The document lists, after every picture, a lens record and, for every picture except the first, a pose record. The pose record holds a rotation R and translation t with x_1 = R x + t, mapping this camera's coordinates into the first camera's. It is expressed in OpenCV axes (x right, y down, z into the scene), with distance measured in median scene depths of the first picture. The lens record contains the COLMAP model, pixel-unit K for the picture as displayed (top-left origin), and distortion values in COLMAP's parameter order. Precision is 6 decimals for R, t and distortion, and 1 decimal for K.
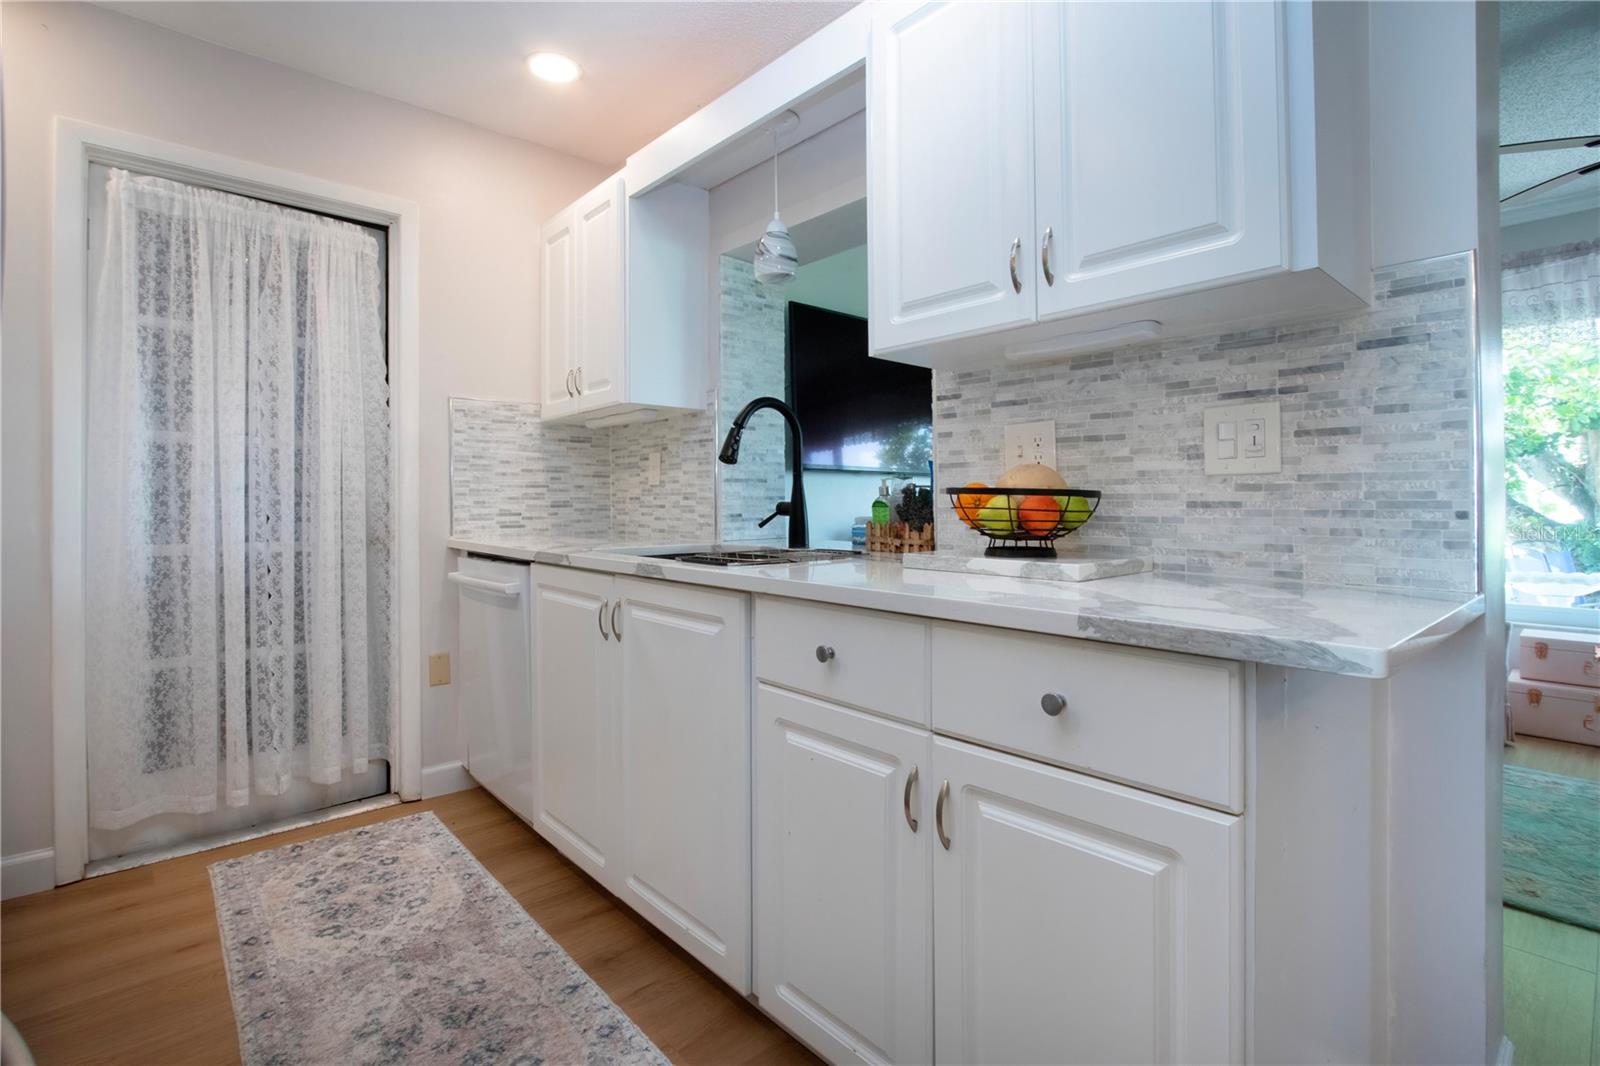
lens RADIAL K [[760.6, 0, 806.0], [0, 760.6, 506.1], [0, 0, 1]] dist [-0.003016, 0.000222]
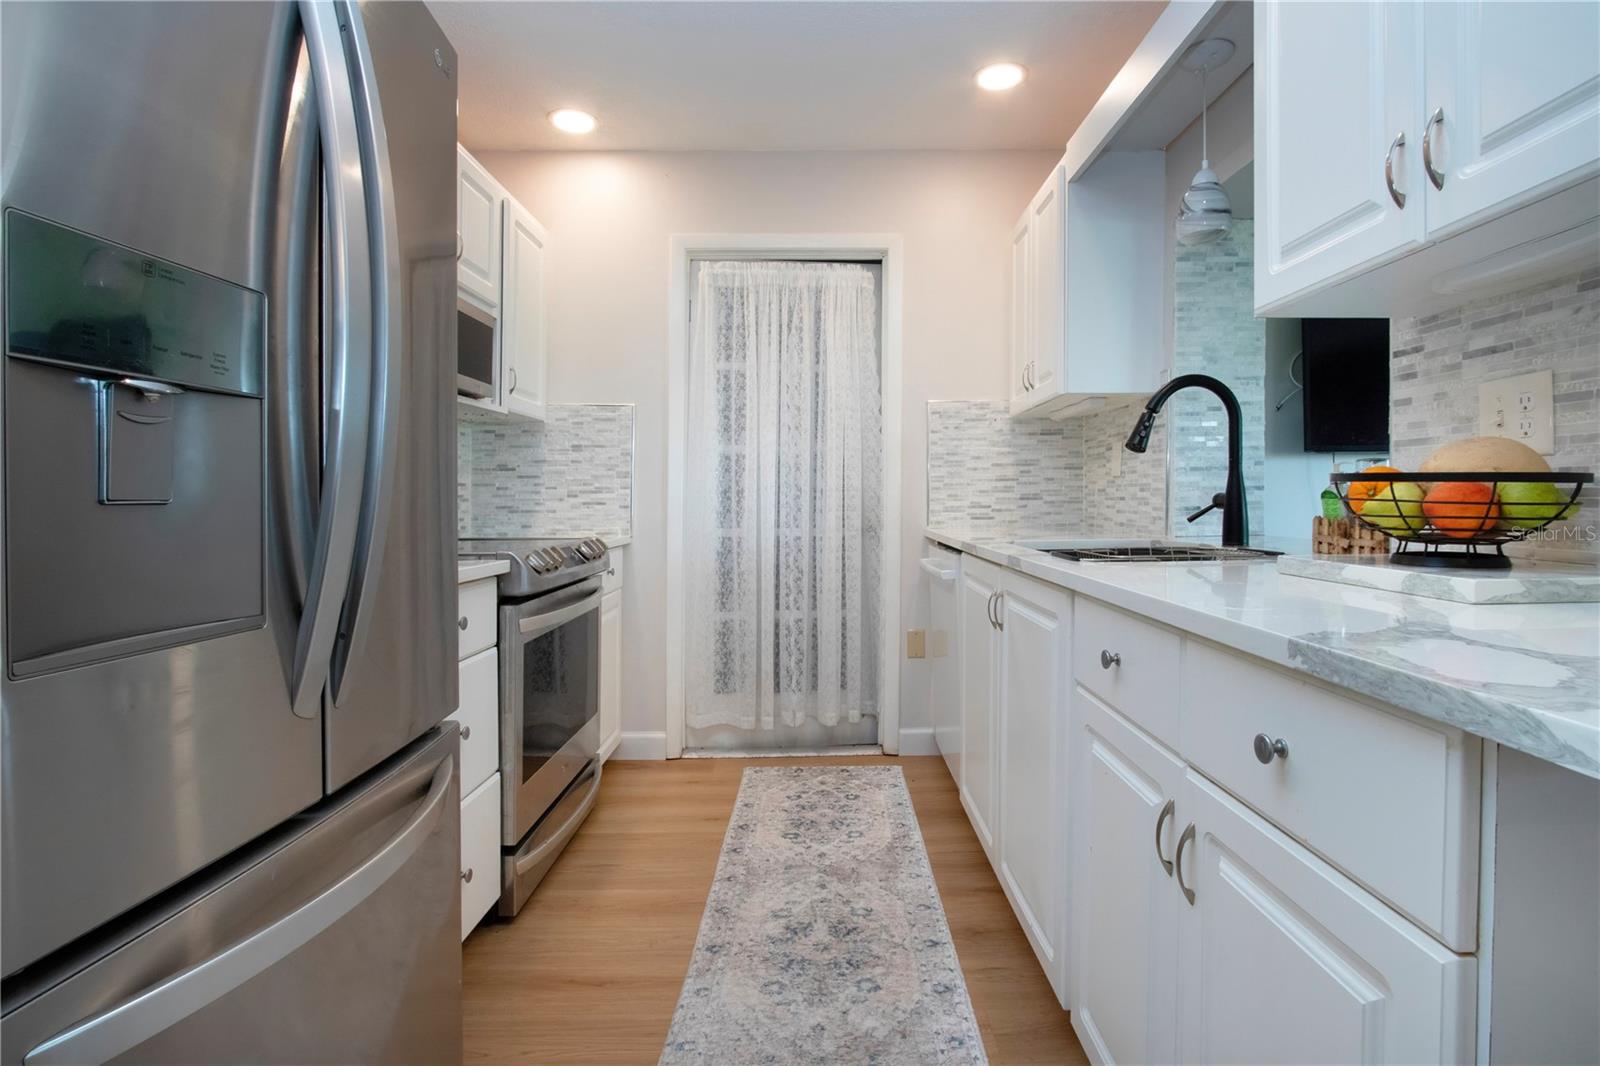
lens RADIAL K [[786.1, 0, 836.8], [0, 786.1, 500.9], [0, 0, 1]] dist [-0.019979, 0.016917]
pose [[0.766080, -0.003548, -0.642736, 0.263076], [0.006113, 0.999980, 0.001767, -0.000551], [0.642717, -0.005283, 0.766086, 0.048686]]
